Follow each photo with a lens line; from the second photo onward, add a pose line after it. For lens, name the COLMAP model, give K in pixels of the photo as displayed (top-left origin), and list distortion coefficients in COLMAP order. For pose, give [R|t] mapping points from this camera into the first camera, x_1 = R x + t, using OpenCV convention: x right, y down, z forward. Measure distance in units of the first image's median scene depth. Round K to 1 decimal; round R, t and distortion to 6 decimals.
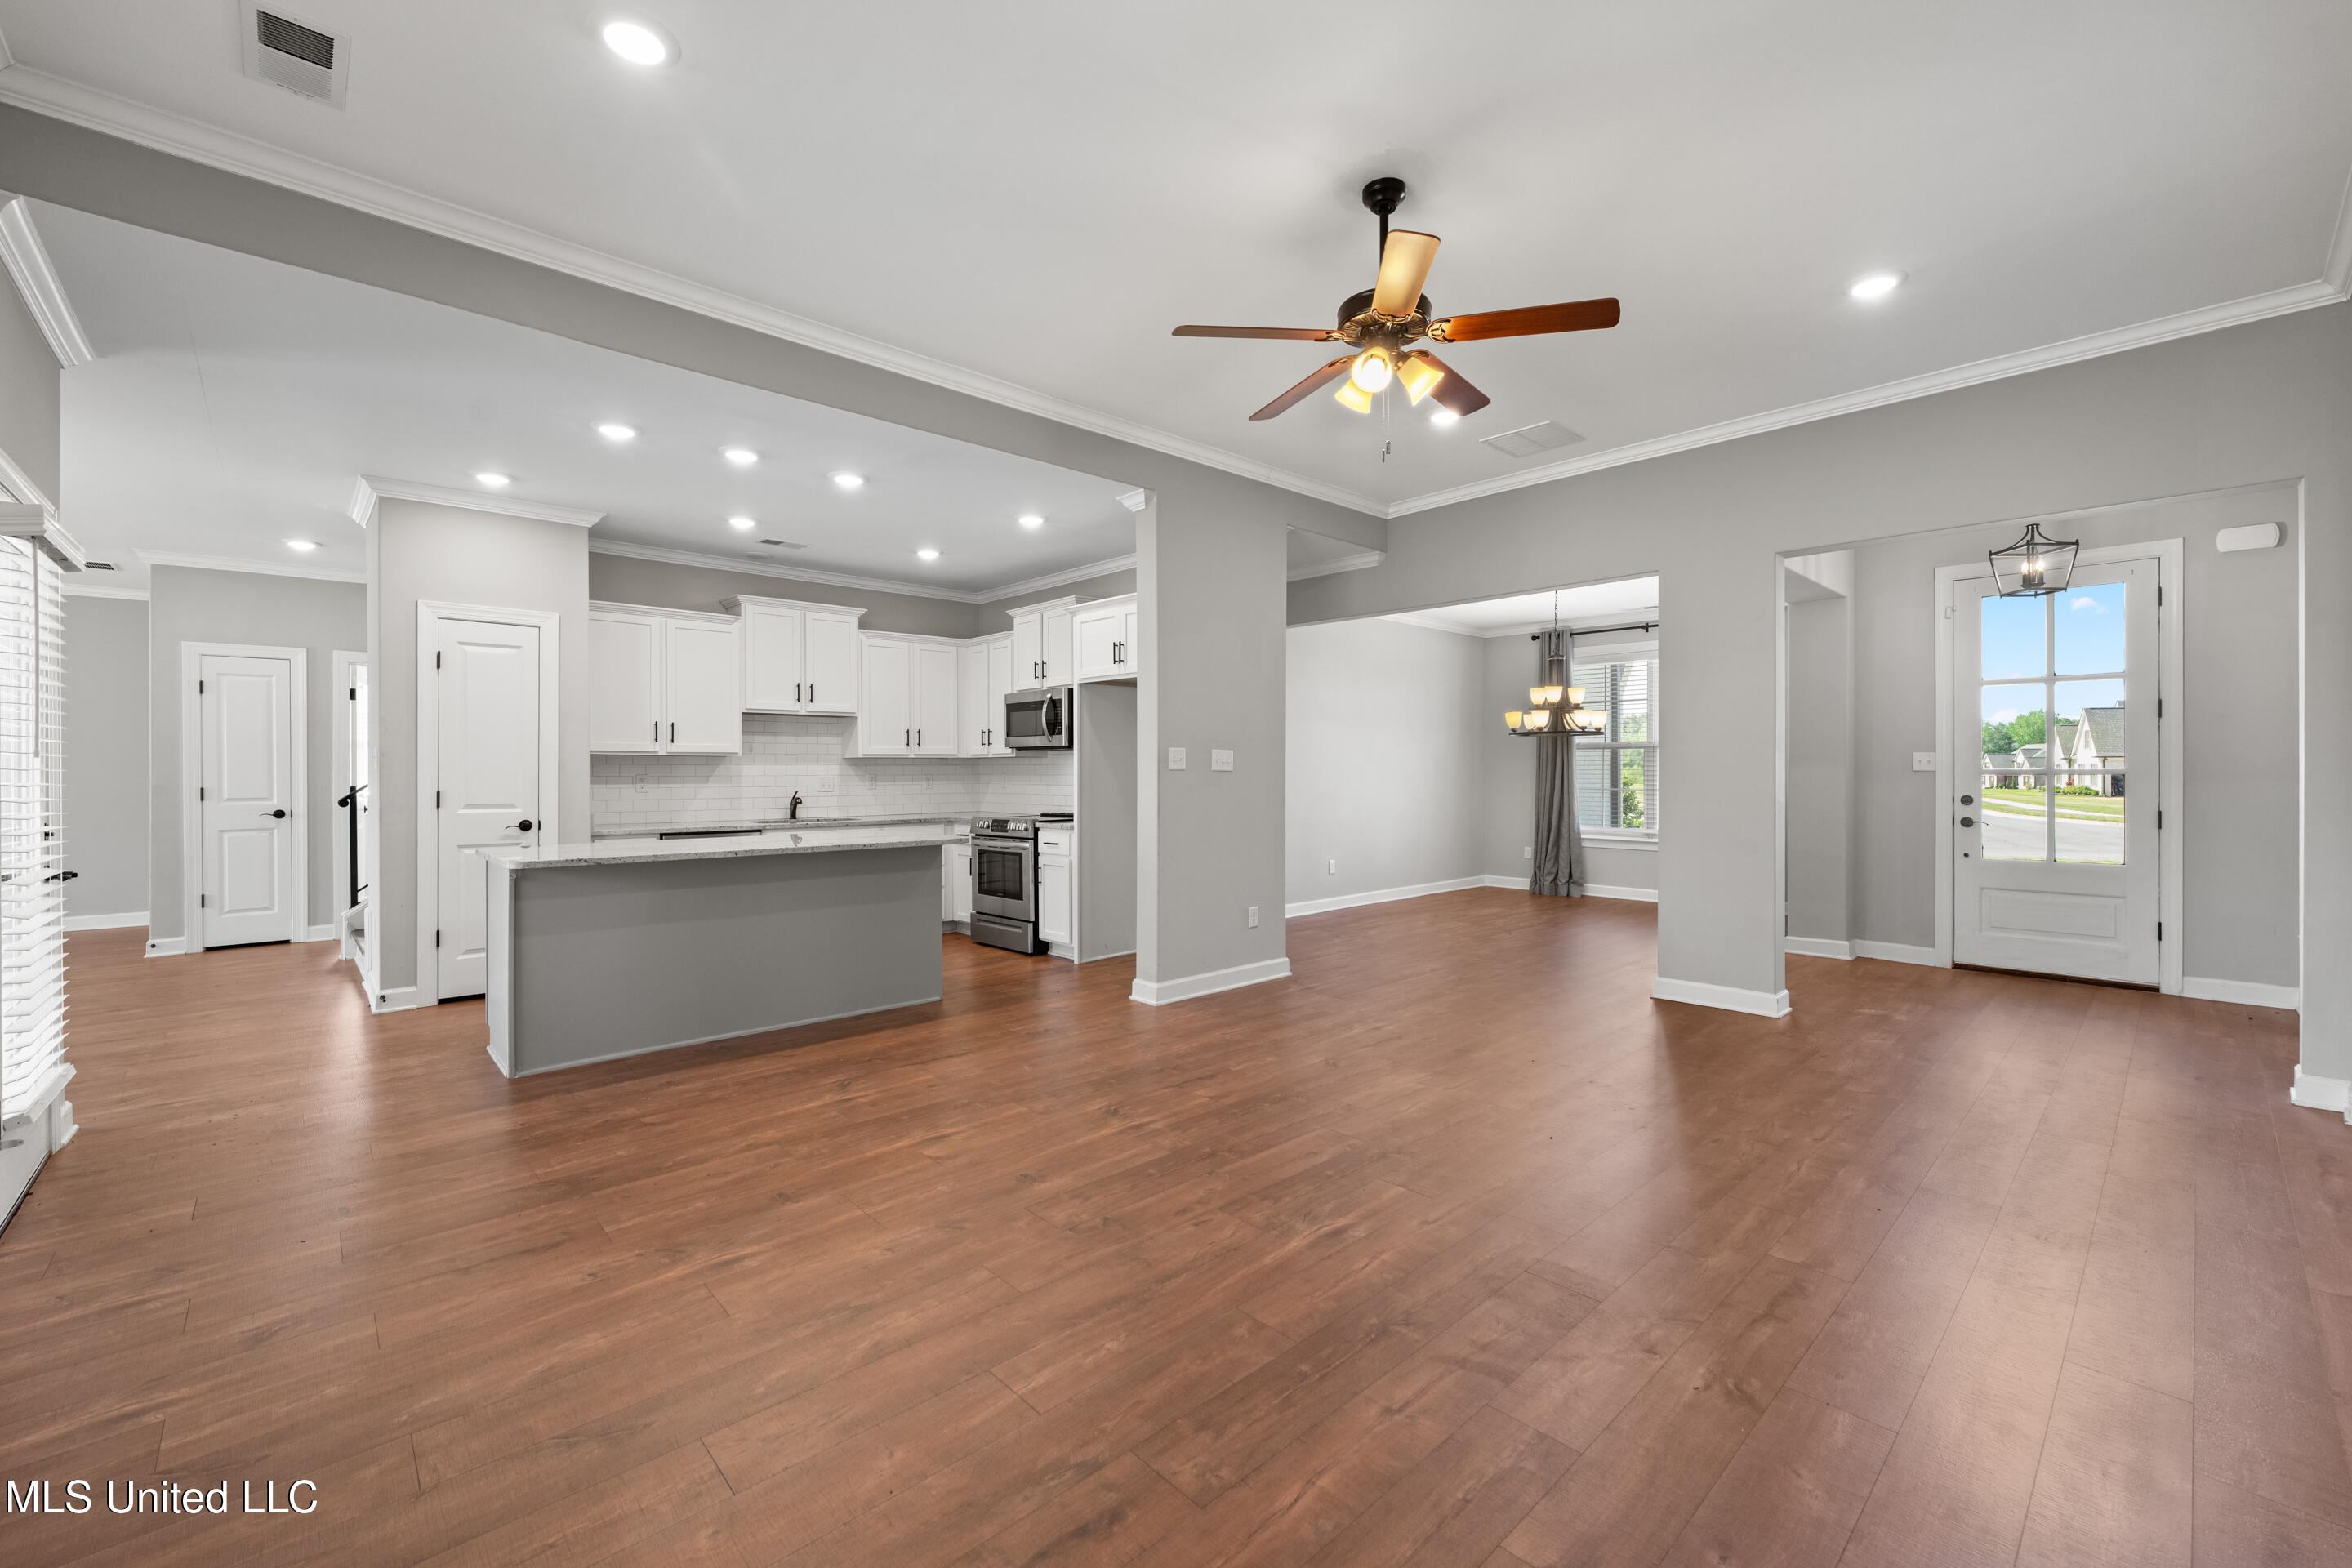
lens RADIAL K [[957.5, 0, 1171.3], [0, 957.5, 771.8], [0, 0, 1]] dist [-0.001702, 0.000417]
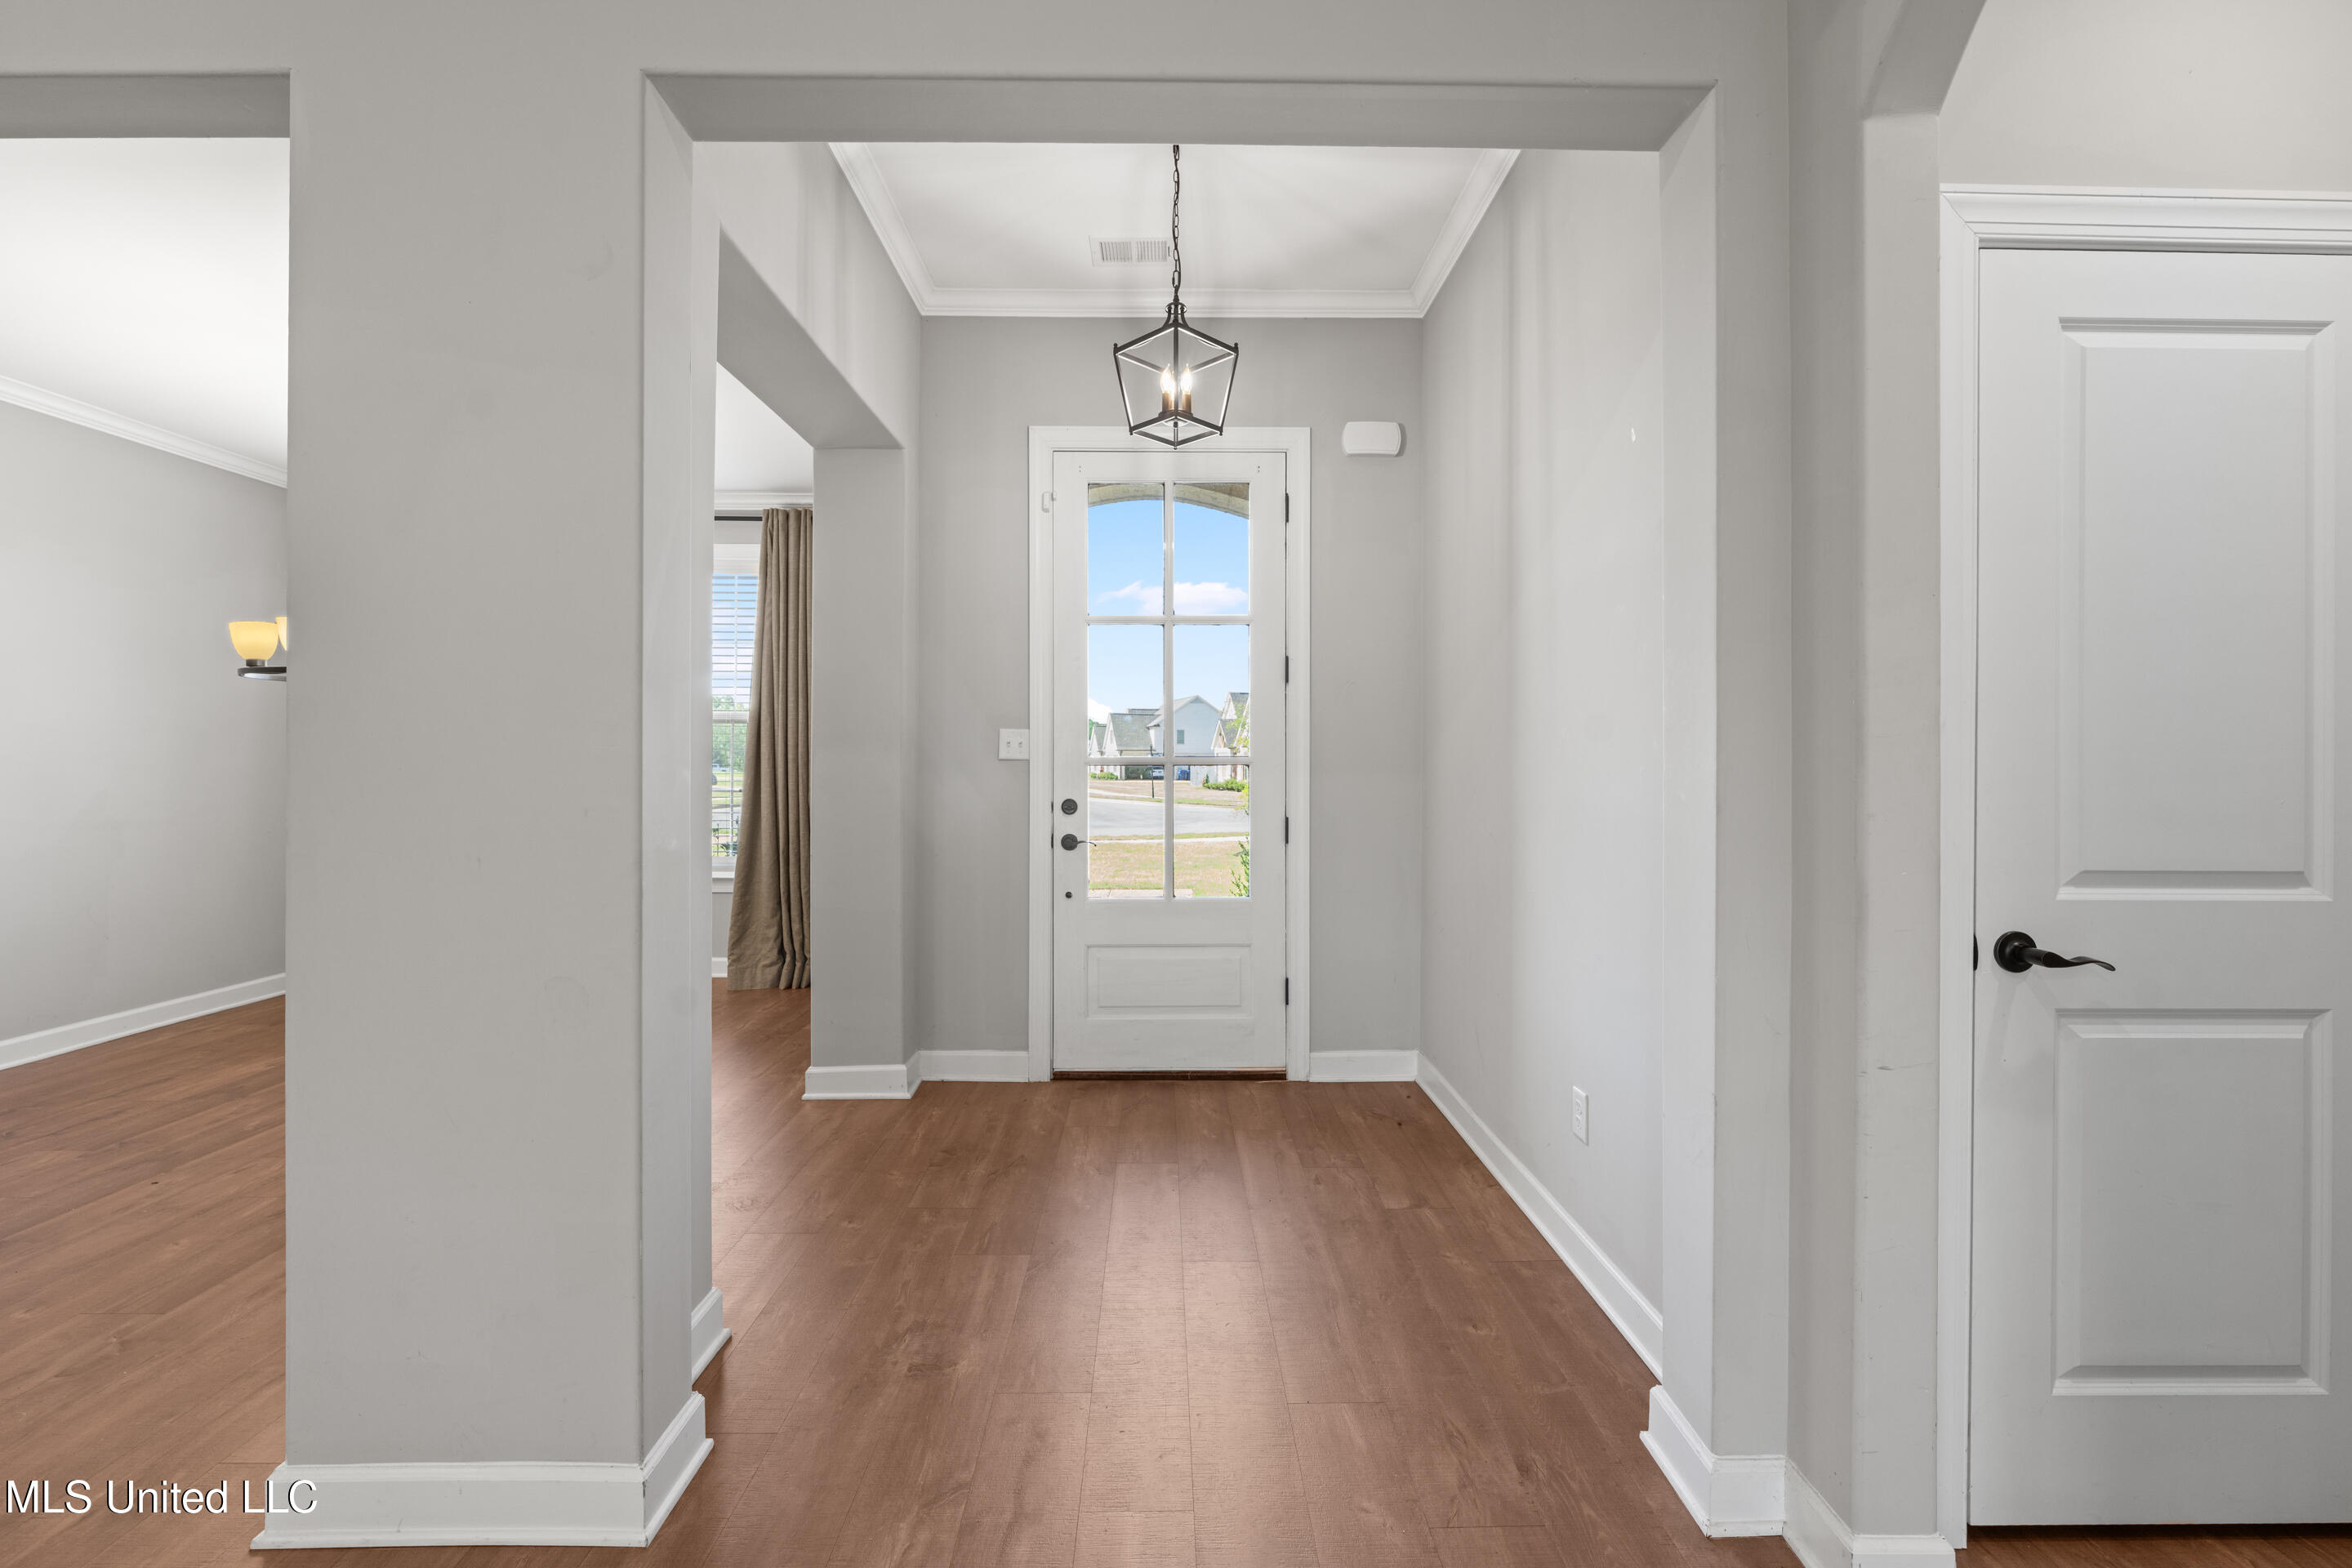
lens RADIAL K [[955.9, 0, 1175.2], [0, 955.9, 767.3], [0, 0, 1]] dist [-0.003474, 0.000404]
pose [[0.669977, -0.003562, 0.742373, 0.383835], [-0.000396, 0.999987, 0.005156, 0.000665], [-0.742382, -0.003749, 0.669967, 0.490964]]
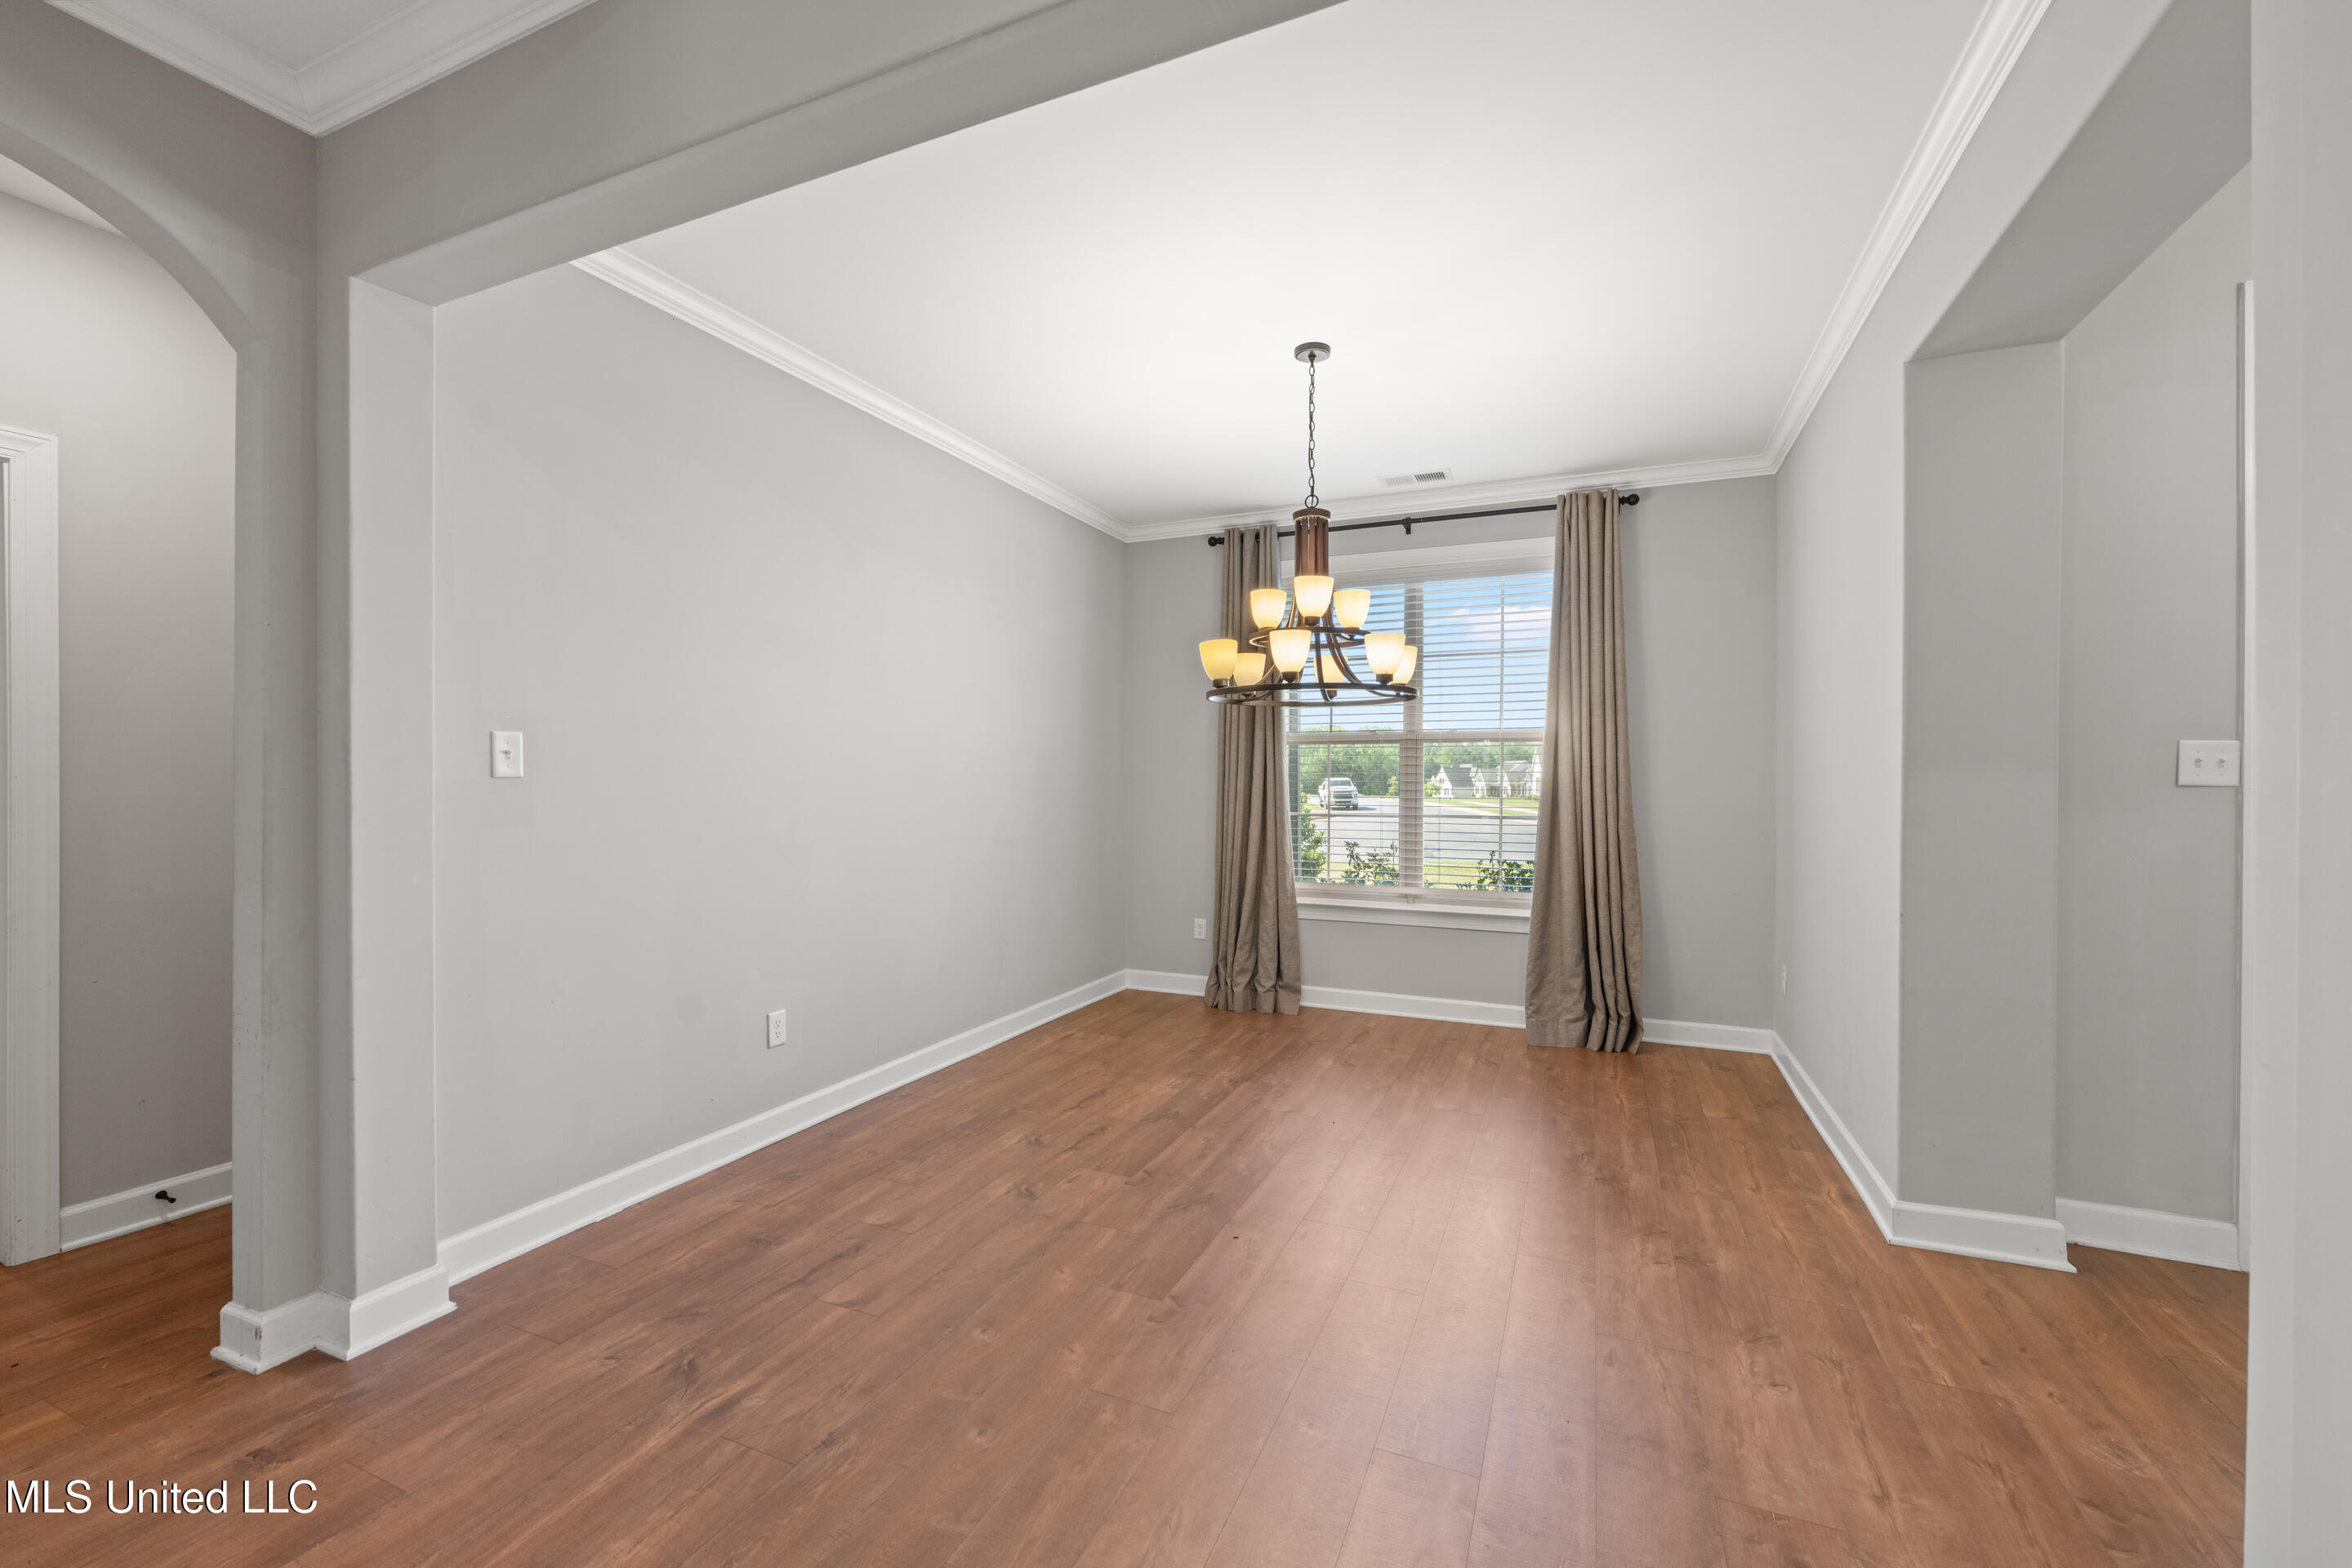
lens RADIAL K [[948.0, 0, 1176.0], [0, 948.0, 784.0], [0, 0, 1]] dist [-0.003243, 0.000208]
pose [[0.917668, 0.001248, 0.397345, 0.213416], [-0.001985, 0.999997, 0.001444, -0.001045], [-0.397342, -0.002114, 0.917668, 0.761194]]
